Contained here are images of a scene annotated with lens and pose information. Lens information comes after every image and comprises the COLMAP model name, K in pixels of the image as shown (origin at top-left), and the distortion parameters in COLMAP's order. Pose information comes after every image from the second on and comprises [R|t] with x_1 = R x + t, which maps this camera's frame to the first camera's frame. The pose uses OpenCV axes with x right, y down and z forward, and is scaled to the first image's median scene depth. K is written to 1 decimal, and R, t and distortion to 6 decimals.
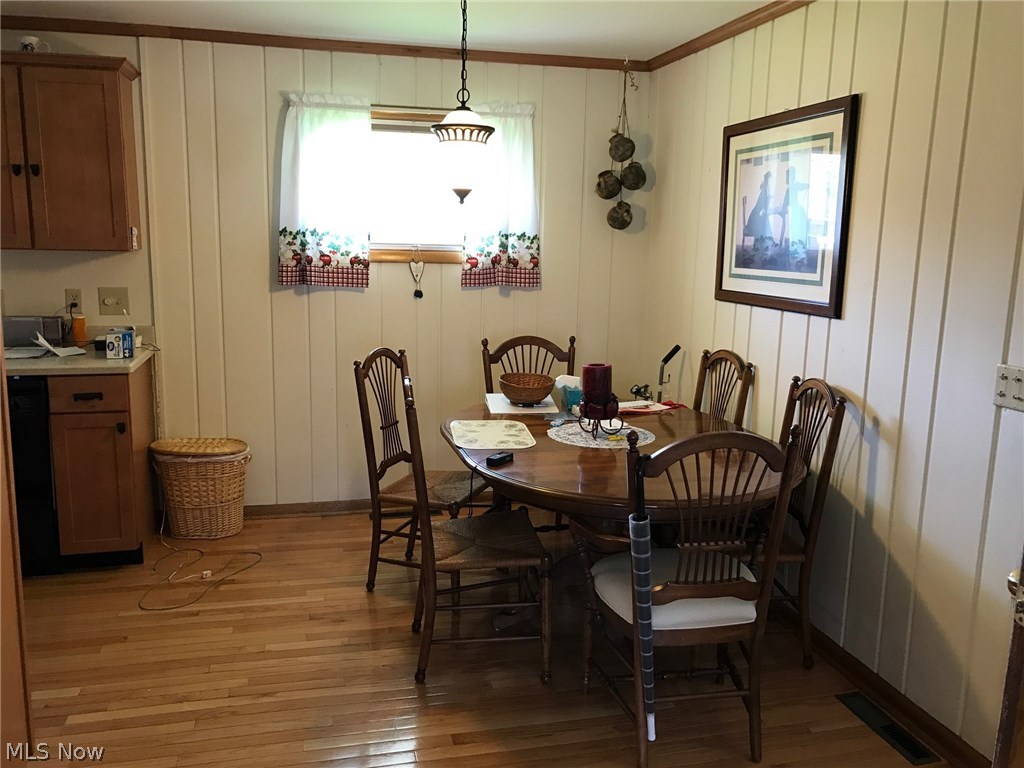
lens RADIAL K [[843.6, 0, 512.0], [0, 843.6, 384.0], [0, 0, 1]] dist [0.040841, -0.054470]
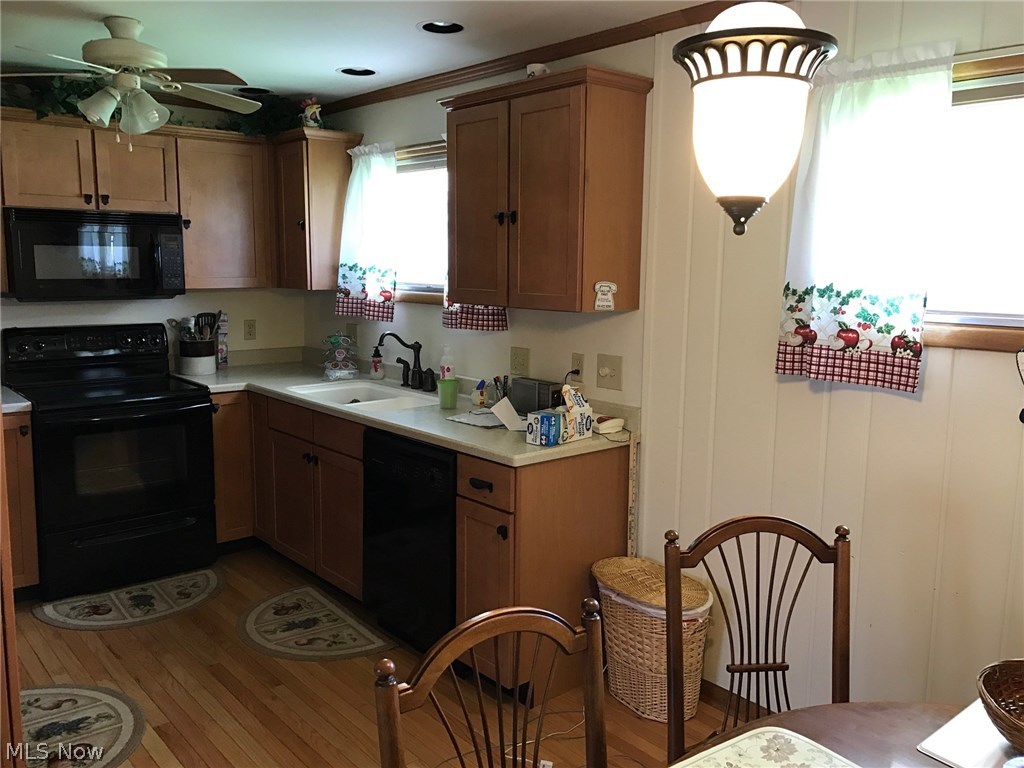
lens RADIAL K [[843.6, 0, 512.0], [0, 843.6, 384.0], [0, 0, 1]] dist [0.040841, -0.054470]
pose [[0.454145, 0.110825, -0.884008, 0.195284], [-0.166422, 0.985321, 0.038030, -0.099565], [0.875246, 0.129848, 0.465922, 0.530605]]
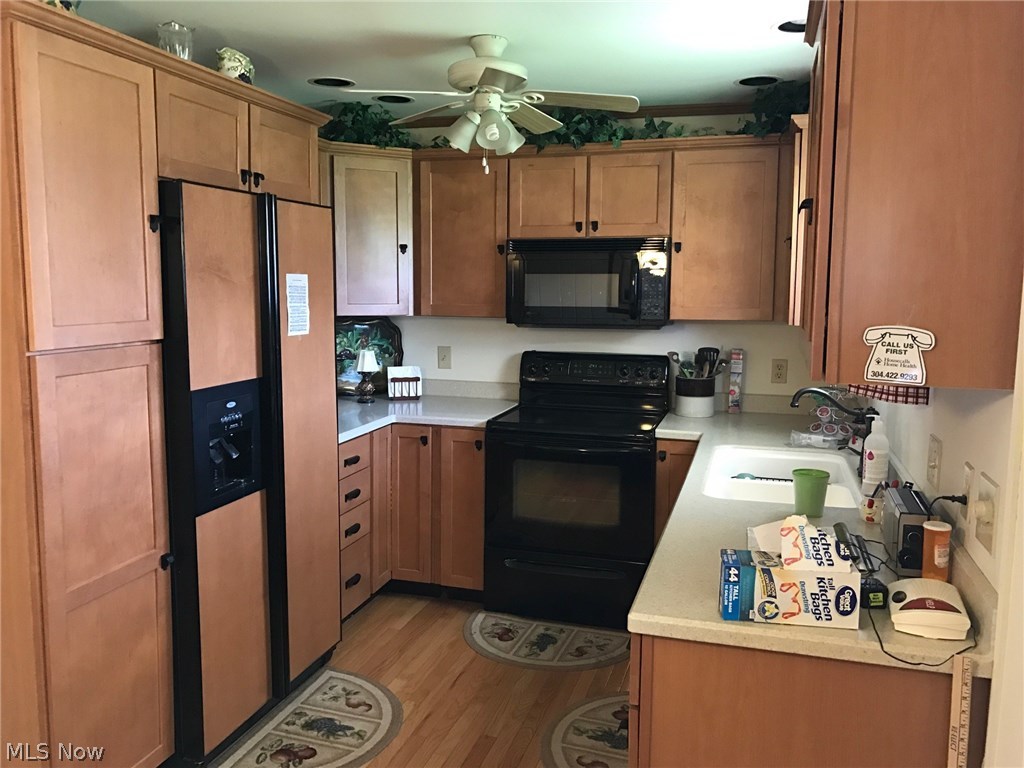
lens RADIAL K [[843.6, 0, 512.0], [0, 843.6, 384.0], [0, 0, 1]] dist [0.040841, -0.054470]
pose [[-0.525723, 0.076126, -0.847243, -0.029985], [-0.175610, 0.964821, 0.195658, -0.188987], [0.832332, 0.251646, -0.493860, 0.971561]]
